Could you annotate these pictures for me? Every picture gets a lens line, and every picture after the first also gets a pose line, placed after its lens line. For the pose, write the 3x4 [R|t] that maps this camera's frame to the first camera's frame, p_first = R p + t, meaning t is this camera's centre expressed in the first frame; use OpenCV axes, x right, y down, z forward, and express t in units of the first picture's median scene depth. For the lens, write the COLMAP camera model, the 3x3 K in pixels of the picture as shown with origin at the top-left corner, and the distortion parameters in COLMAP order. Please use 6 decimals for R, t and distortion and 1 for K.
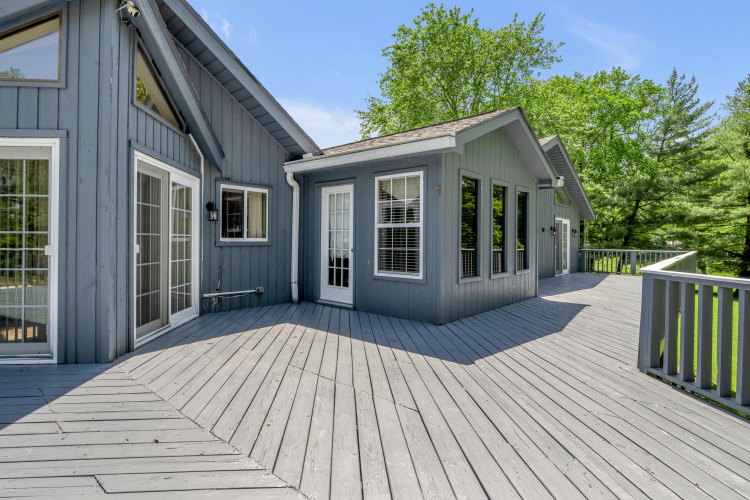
lens RADIAL K [[396.3, 0, 375.9], [0, 396.3, 246.4], [0, 0, 1]] dist [-0.004695, 0.002520]
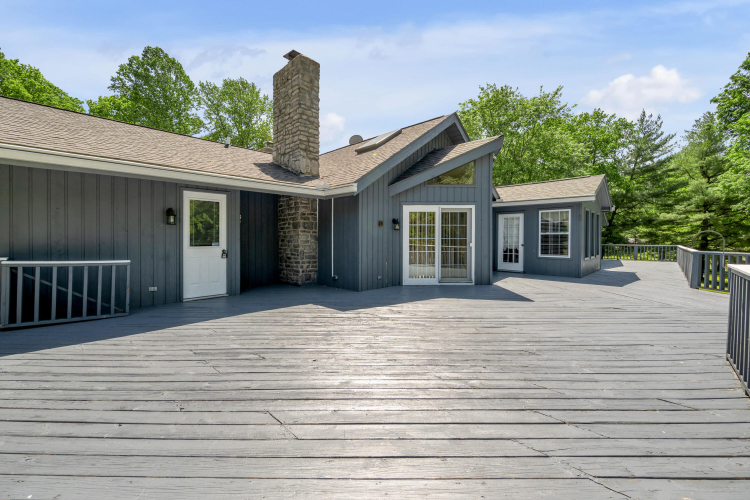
lens RADIAL K [[304.6, 0, 370.4], [0, 304.6, 244.8], [0, 0, 1]] dist [-0.003698, -0.000605]
pose [[0.997674, -0.004796, -0.067992, -0.103609], [0.004964, 0.999985, 0.002309, 0.000067], [0.067979, -0.002641, 0.997683, -0.090996]]
